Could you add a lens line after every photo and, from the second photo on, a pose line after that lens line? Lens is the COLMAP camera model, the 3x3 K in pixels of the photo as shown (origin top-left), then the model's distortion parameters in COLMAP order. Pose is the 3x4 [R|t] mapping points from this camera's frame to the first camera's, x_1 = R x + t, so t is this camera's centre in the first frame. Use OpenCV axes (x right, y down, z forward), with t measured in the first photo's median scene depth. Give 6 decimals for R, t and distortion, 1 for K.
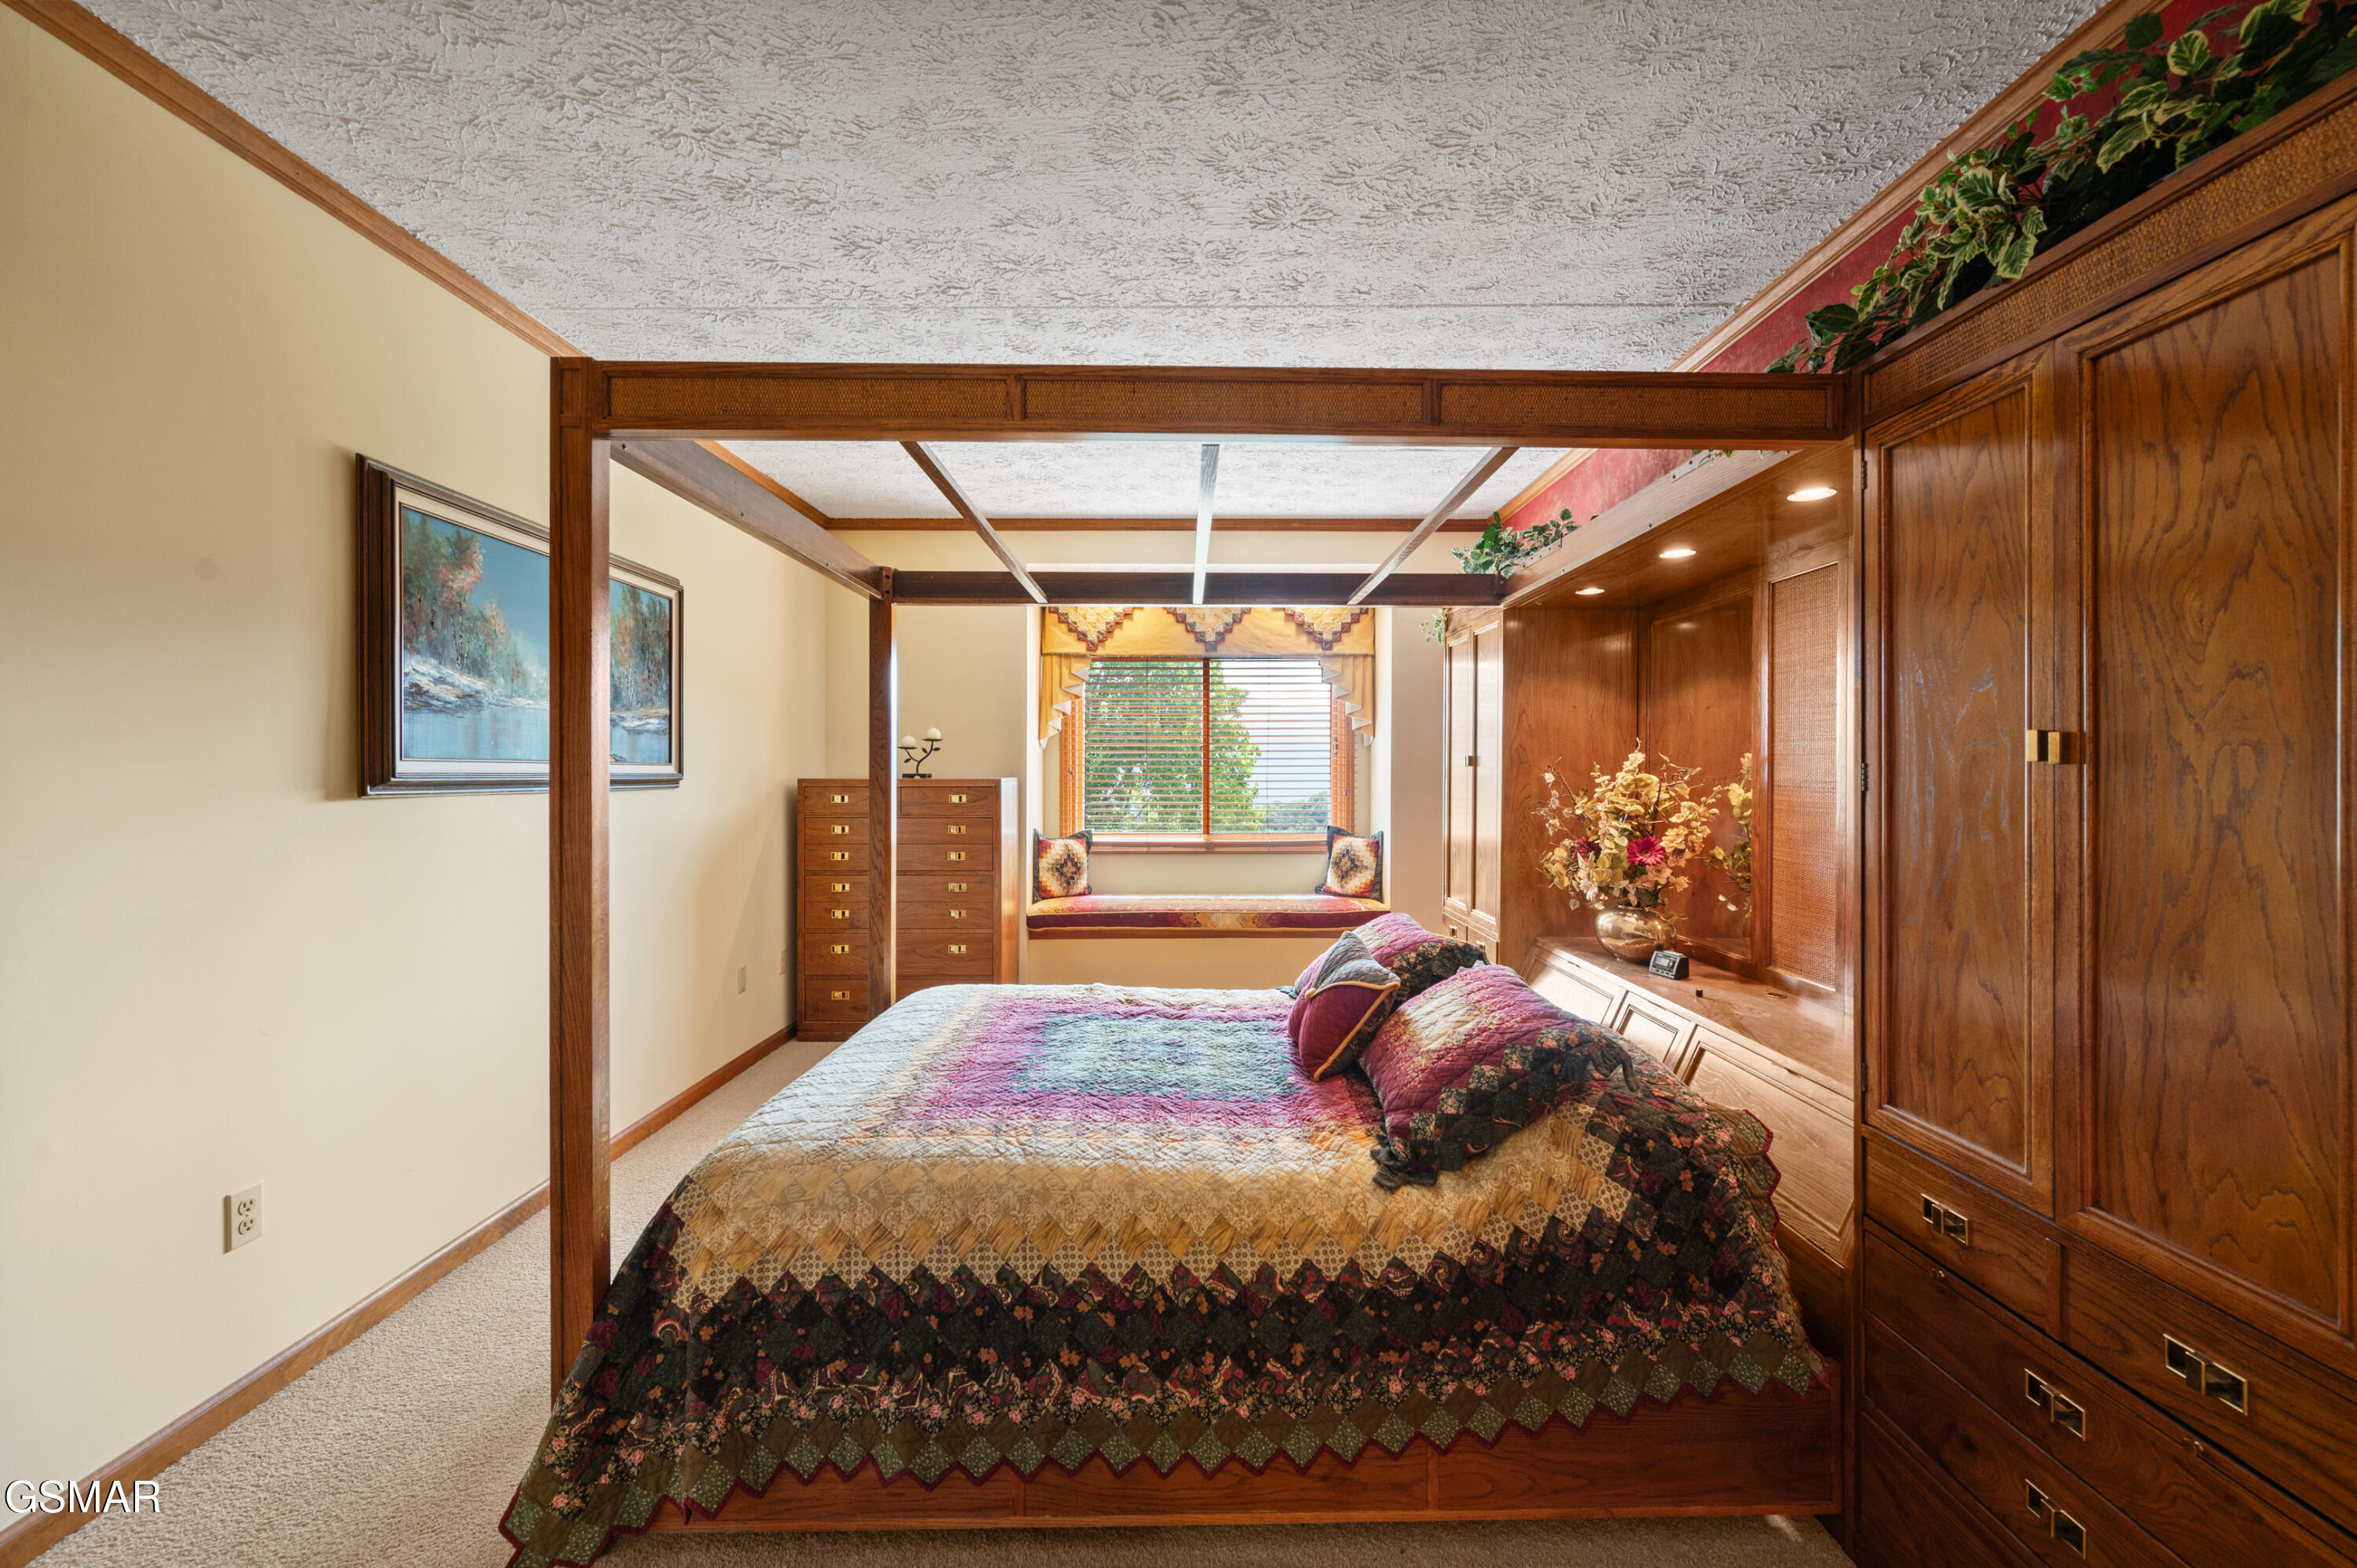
lens RADIAL K [[953.5, 0, 1172.9], [0, 953.5, 776.5], [0, 0, 1]] dist [0.001797, 0.000103]
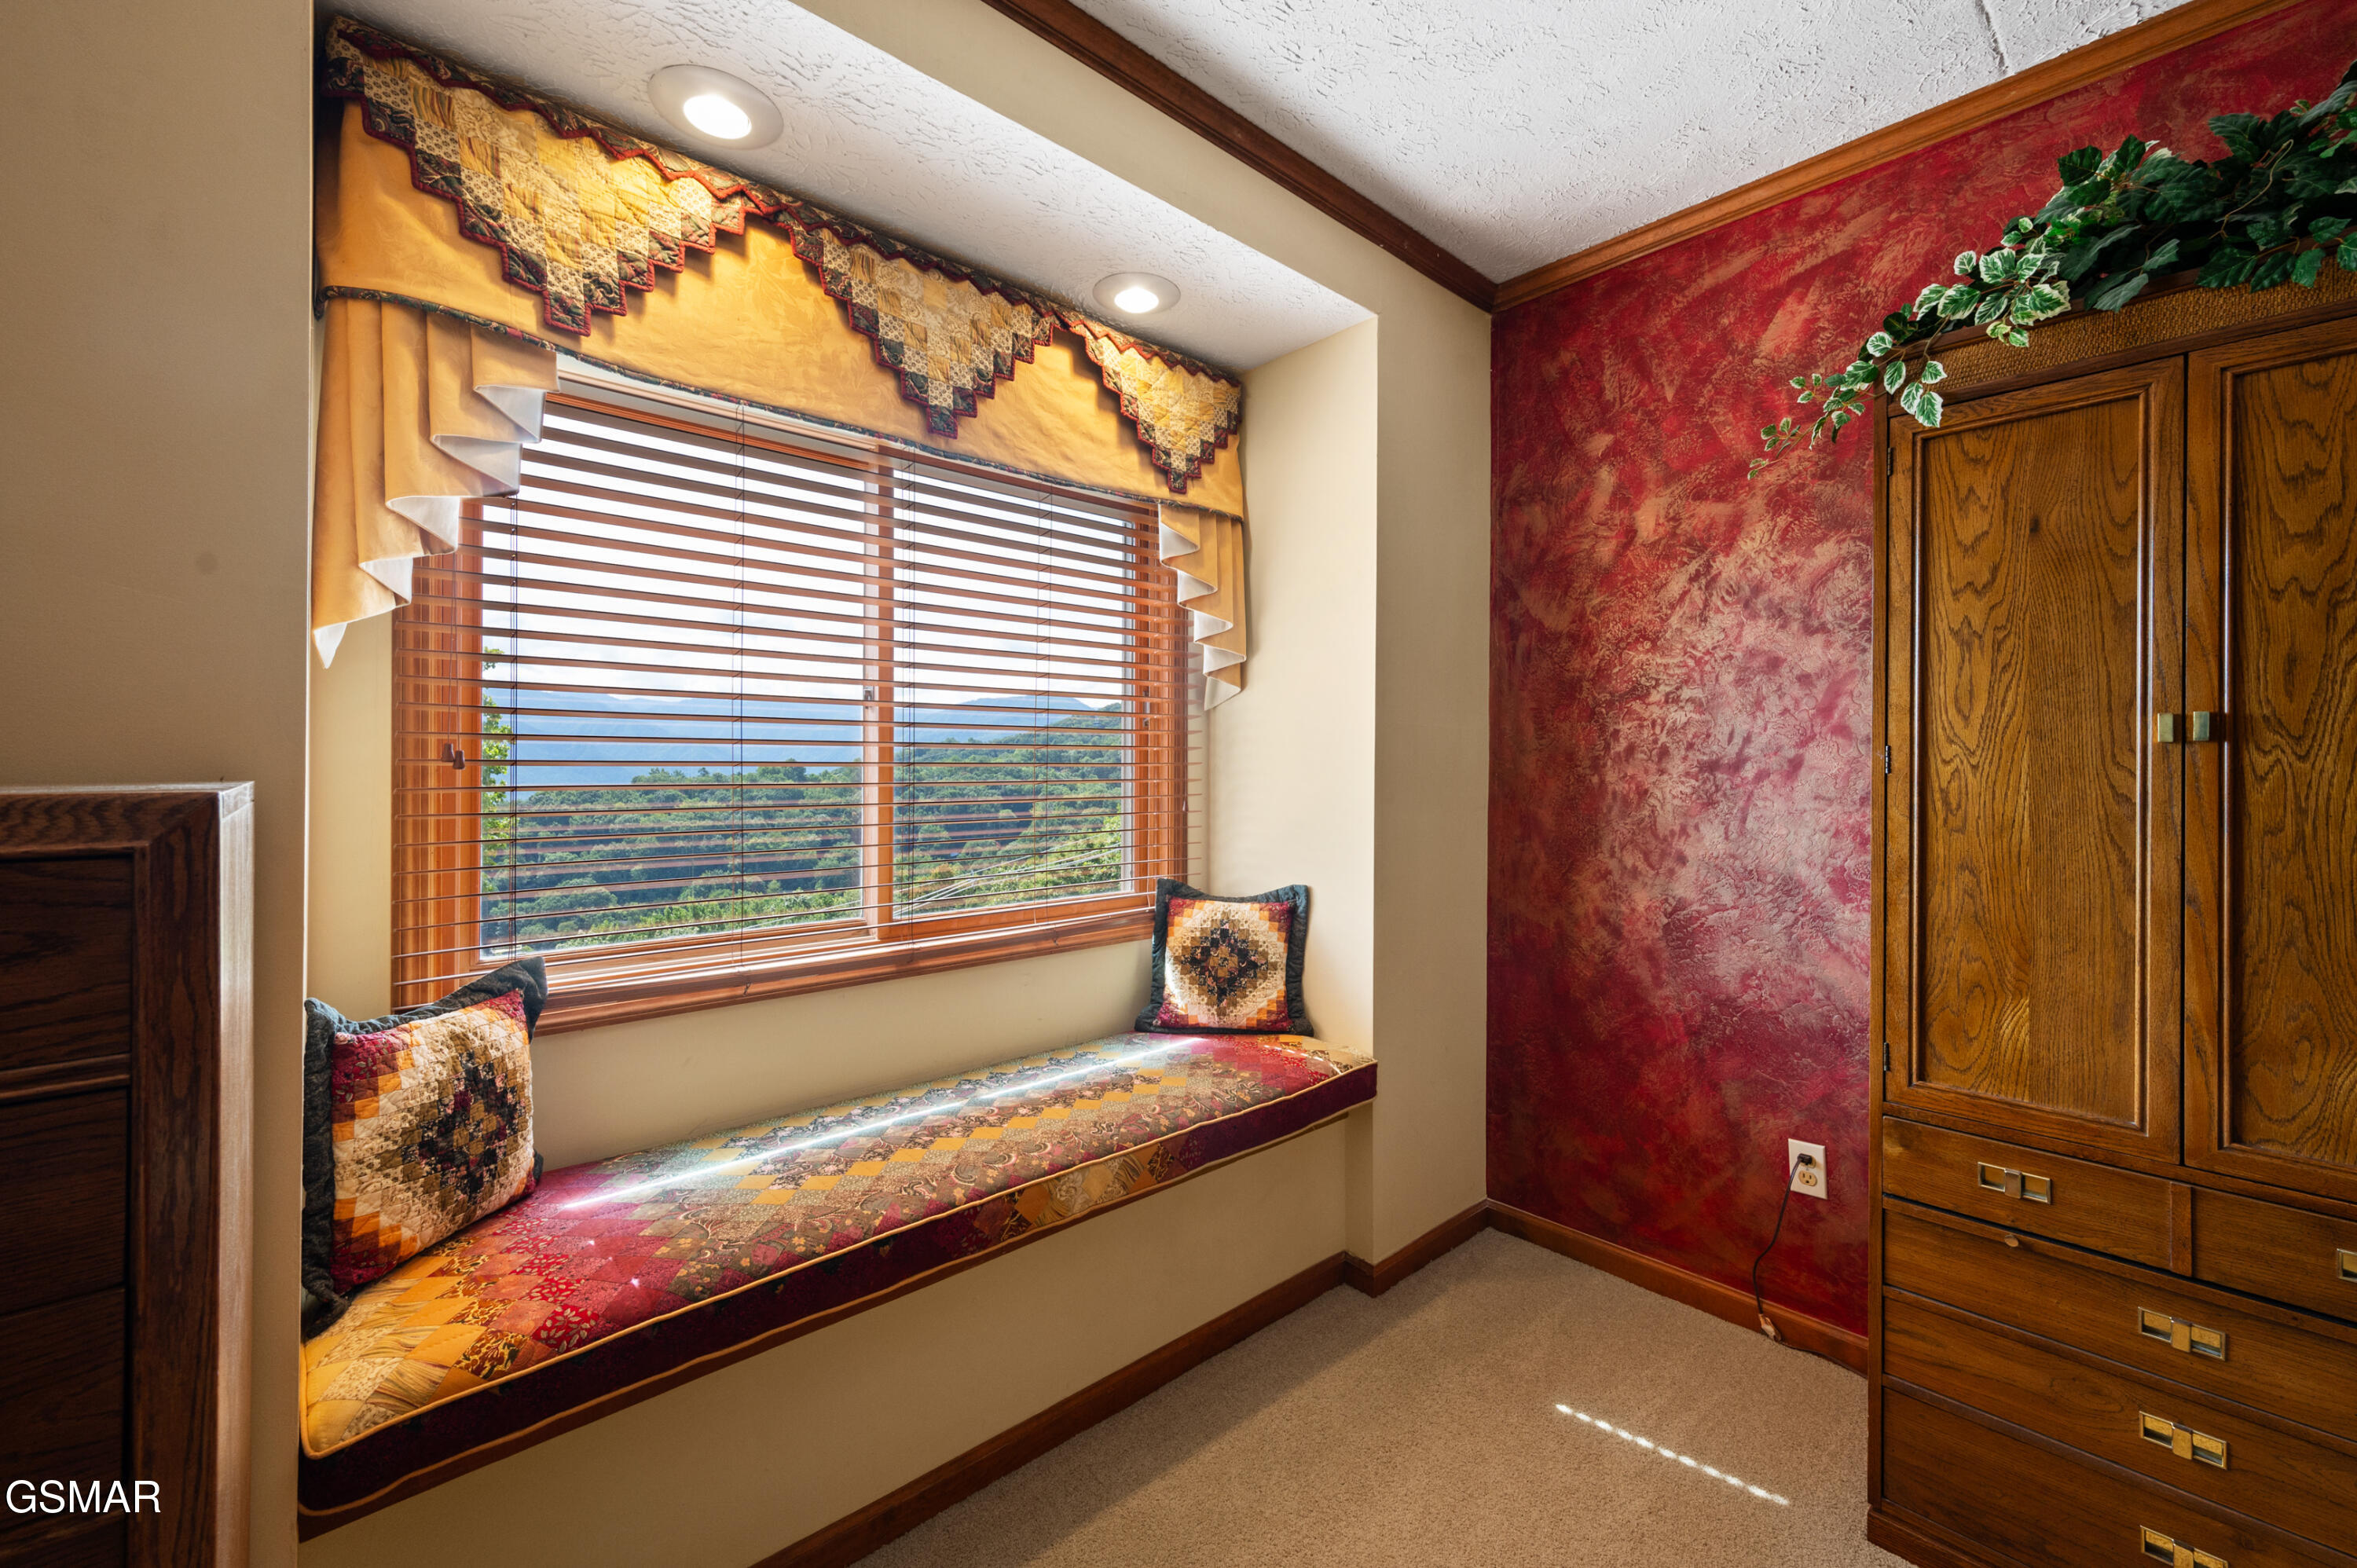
lens RADIAL K [[953.5, 0, 1185.7], [0, 953.5, 761.7], [0, 0, 1]] dist [0.001797, 0.000103]
pose [[0.741931, 0.007441, 0.670435, -0.137477], [-0.004261, 0.999971, -0.006383, -0.002076], [-0.670462, 0.001879, 0.741941, 0.662101]]
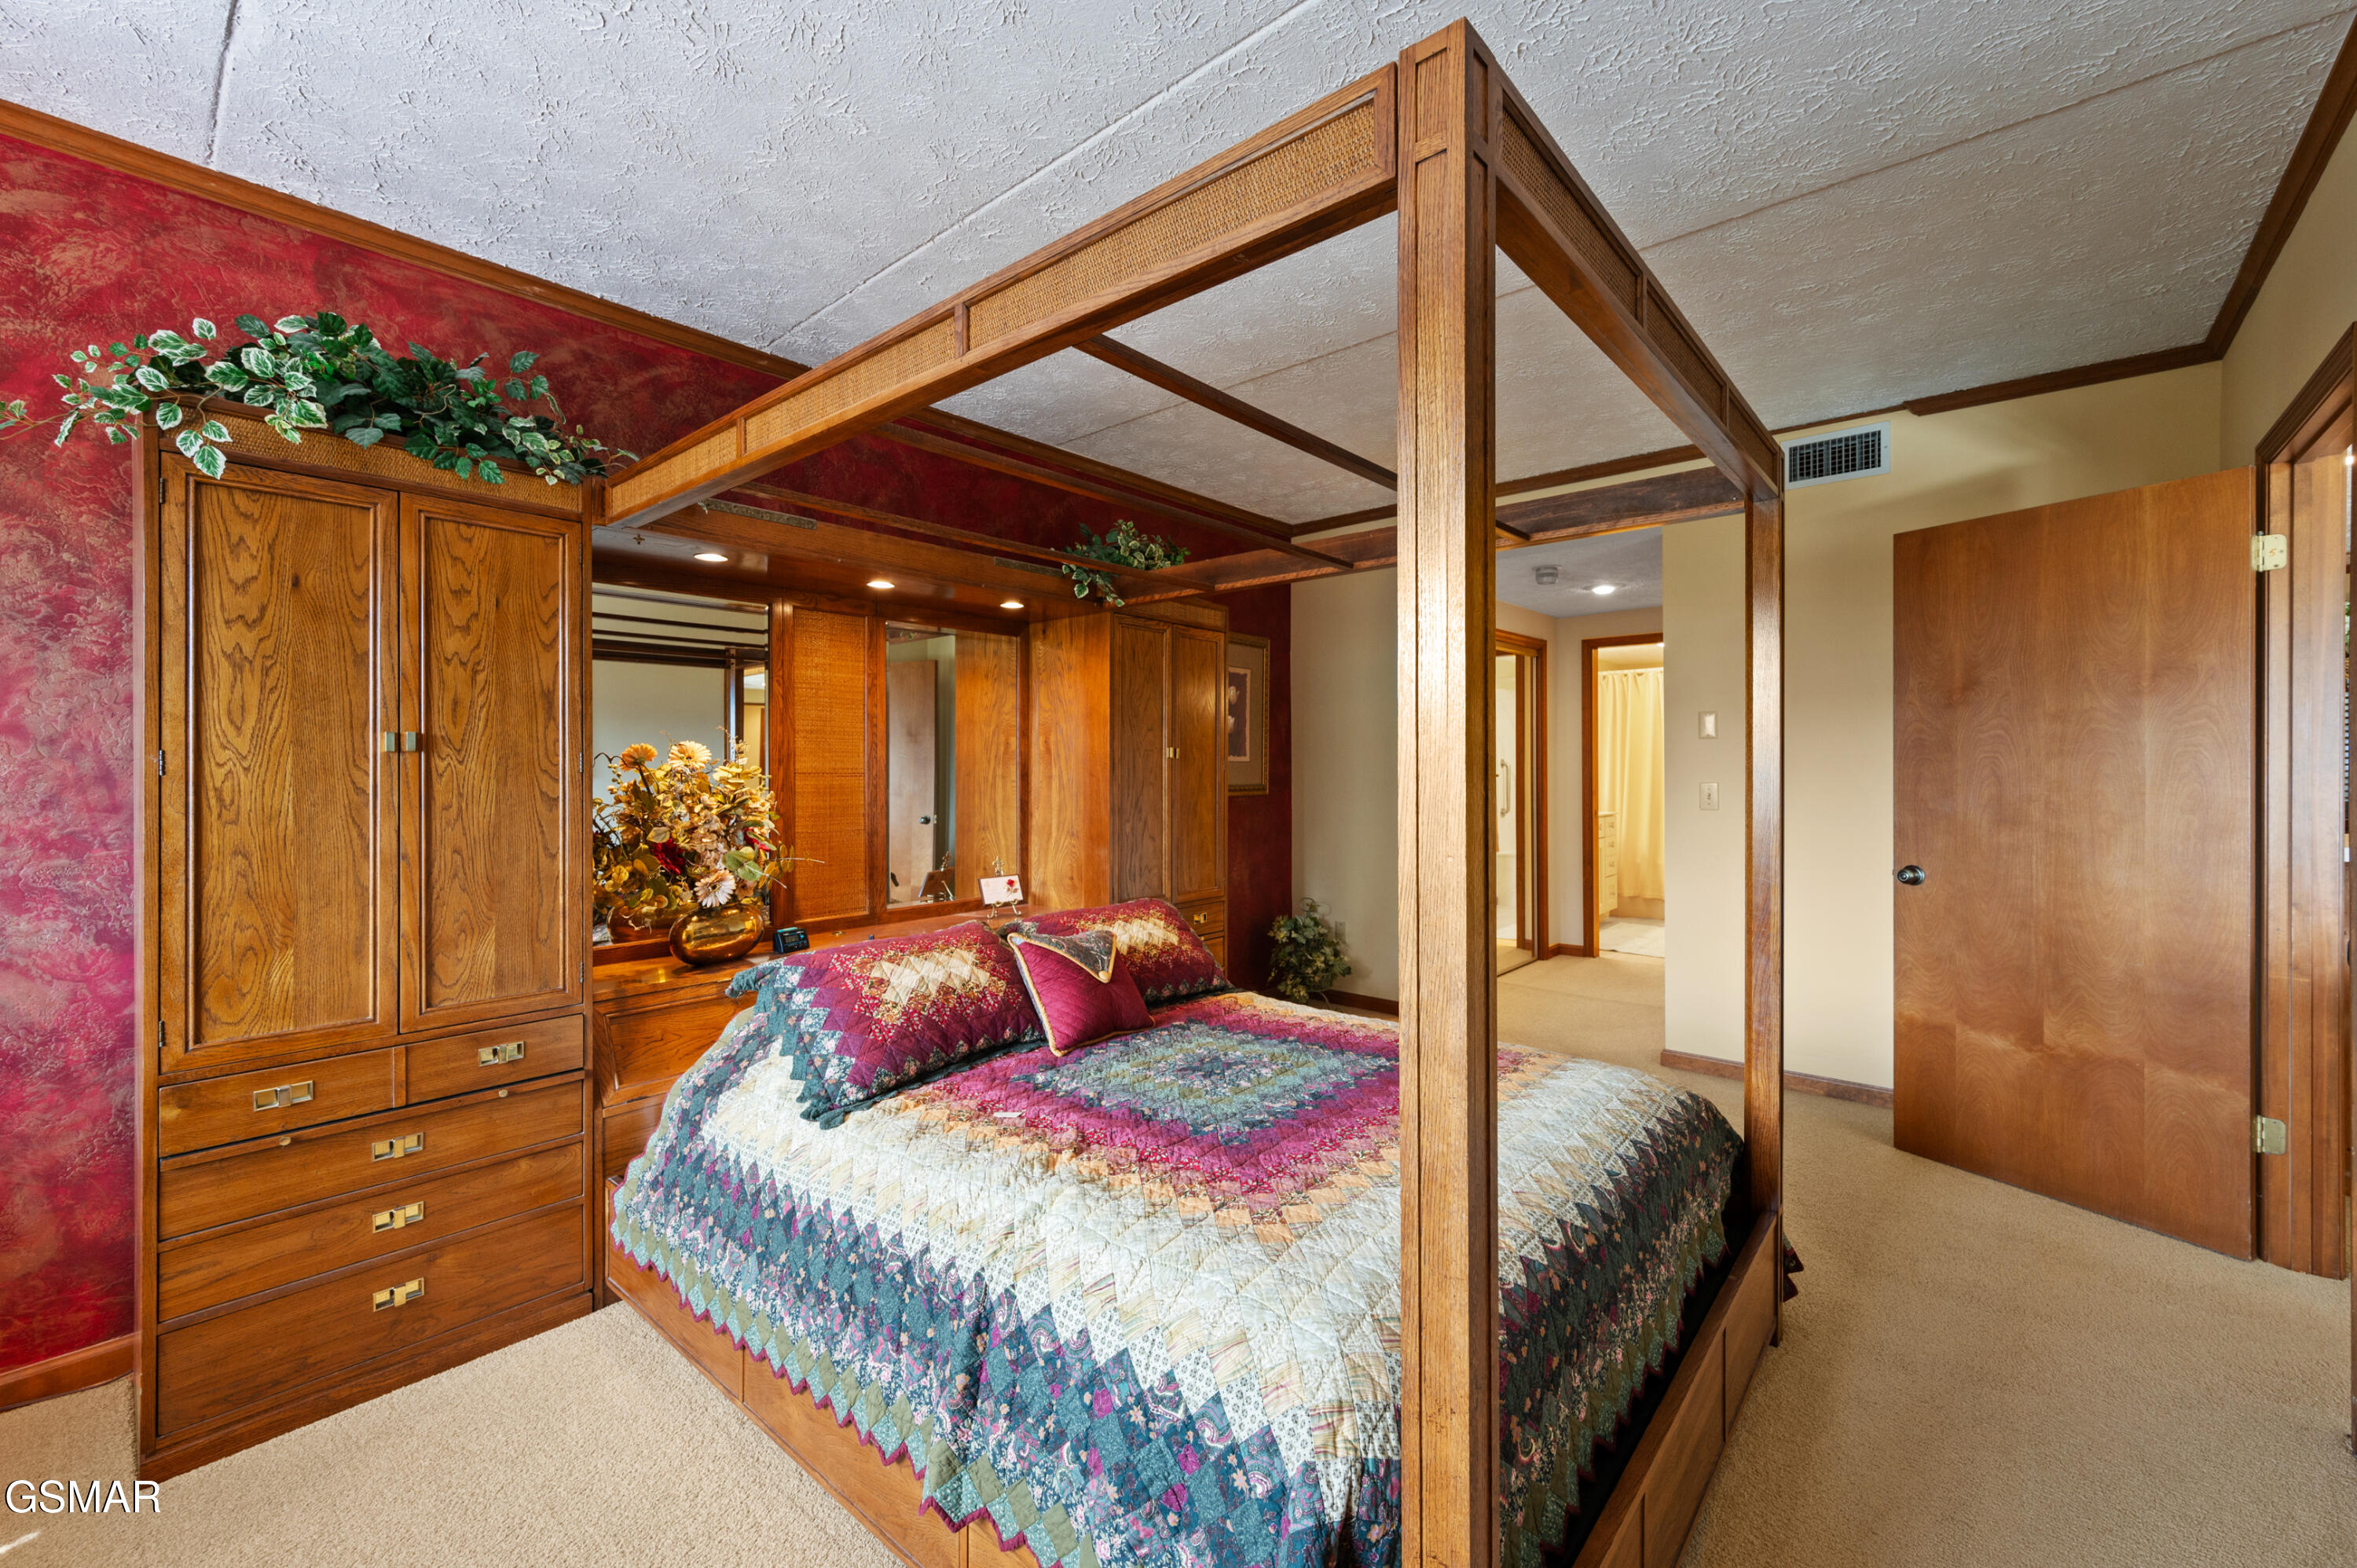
lens RADIAL K [[953.5, 0, 1166.6], [0, 953.5, 765.7], [0, 0, 1]] dist [0.001797, 0.000103]
pose [[-0.745264, 0.003425, 0.666761, -0.379897], [0.003653, 0.999993, -0.001052, -0.004014], [-0.666759, 0.001652, -0.745271, 0.854879]]
